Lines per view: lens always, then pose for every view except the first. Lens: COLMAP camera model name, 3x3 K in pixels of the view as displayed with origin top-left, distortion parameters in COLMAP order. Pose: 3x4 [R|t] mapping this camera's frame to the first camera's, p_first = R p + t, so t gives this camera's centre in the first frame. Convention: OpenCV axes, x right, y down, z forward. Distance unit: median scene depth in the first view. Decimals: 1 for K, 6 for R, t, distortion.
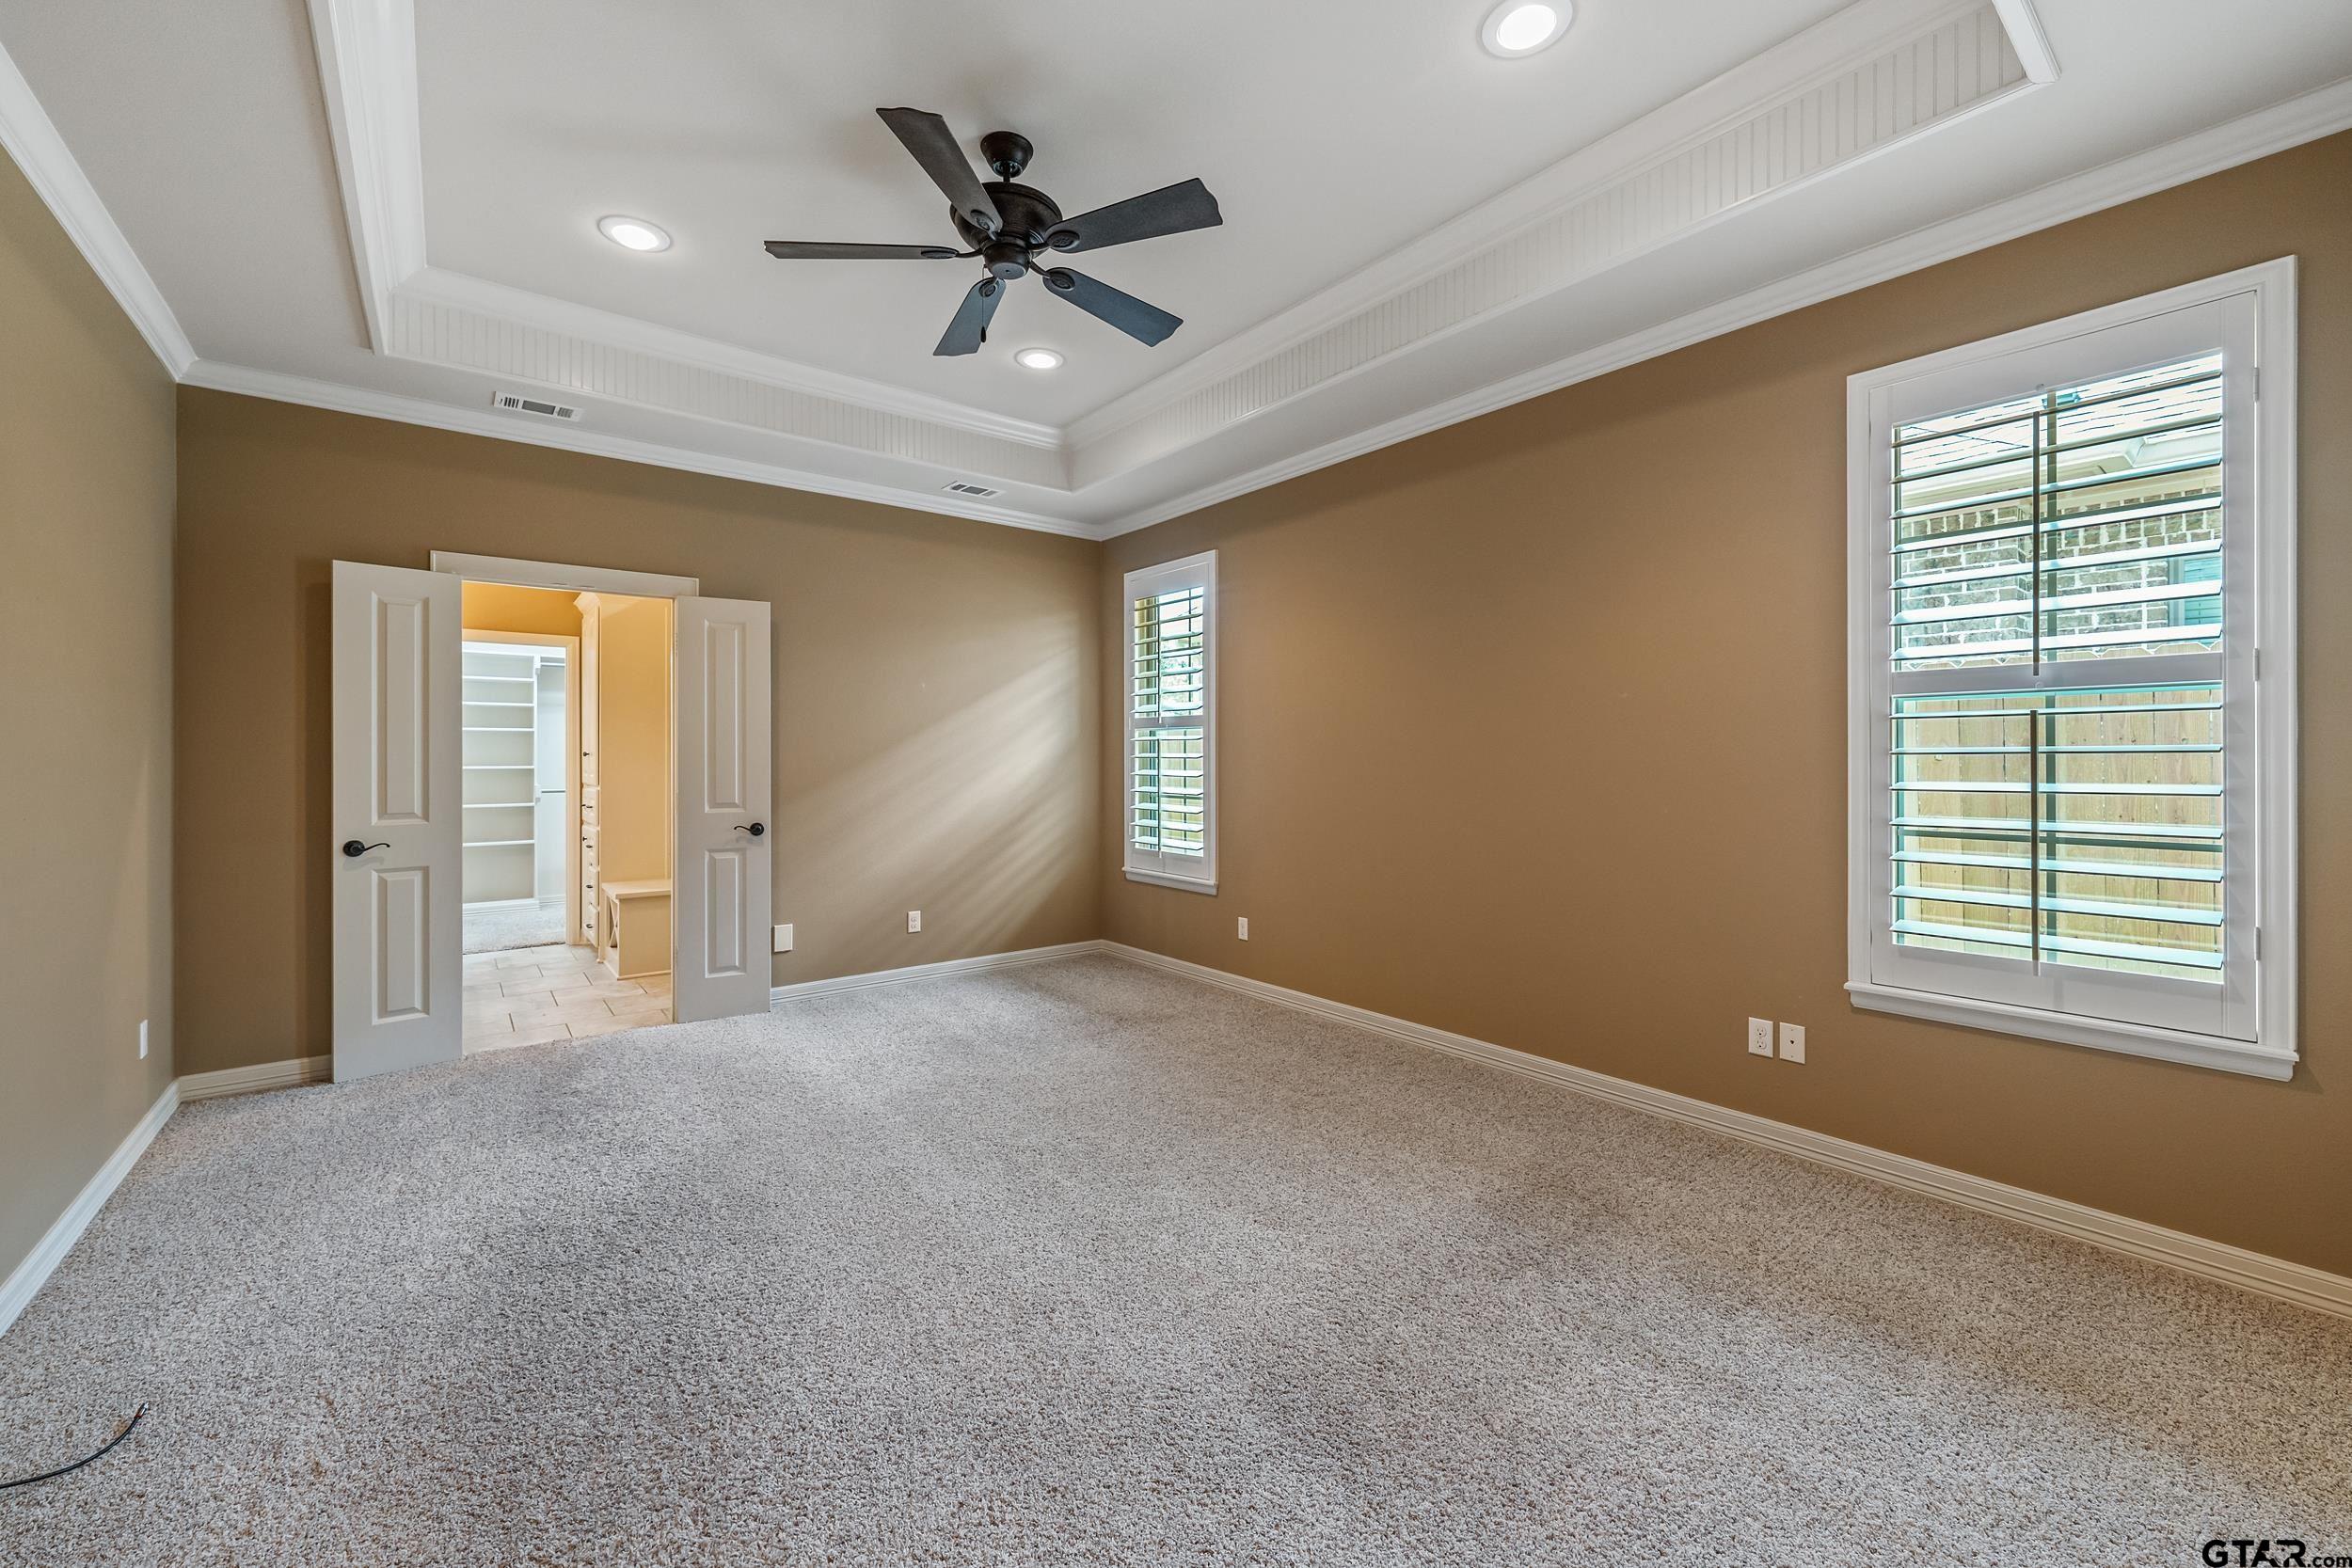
lens RADIAL K [[916.7, 0, 1173.7], [0, 916.7, 759.3], [0, 0, 1]] dist [0.002512, 0.000227]
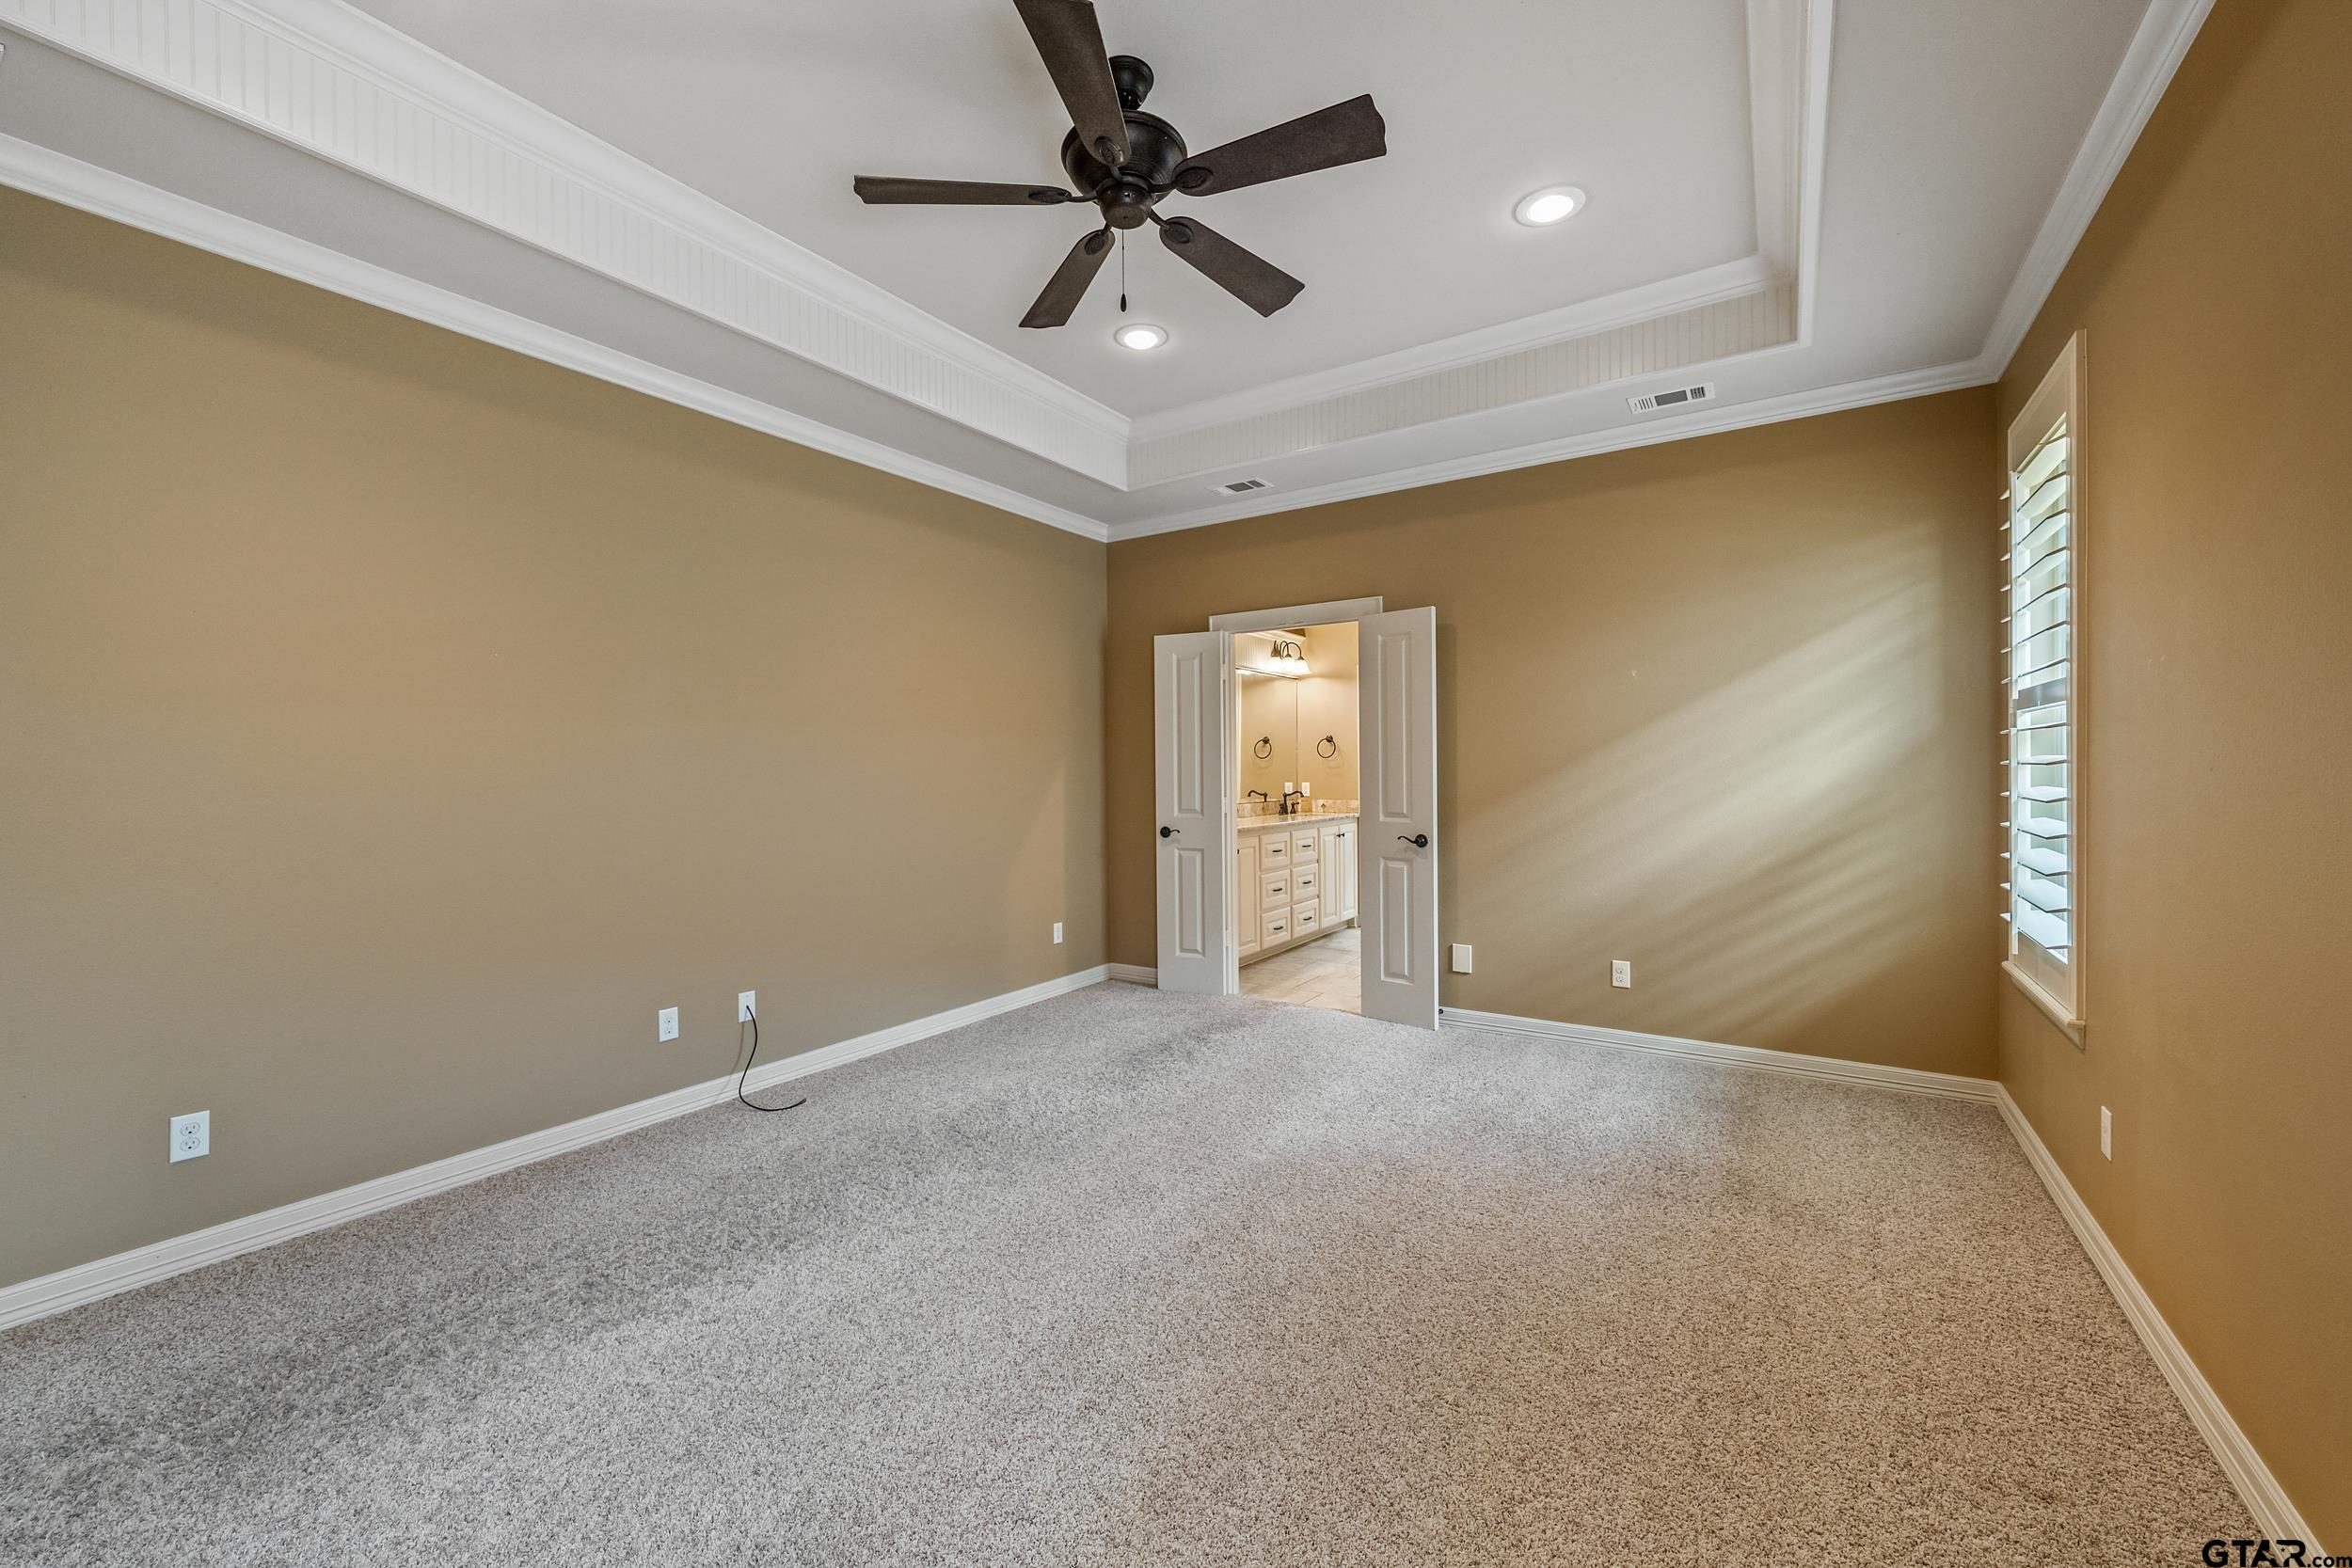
lens RADIAL K [[925.2, 0, 1172.7], [0, 925.2, 777.9], [0, 0, 1]] dist [-0.002505, -0.000294]
pose [[0.310838, 0.011229, -0.950396, 0.409391], [0.010048, 0.999836, 0.015099, -0.008942], [0.950410, -0.014243, 0.310674, 0.449574]]
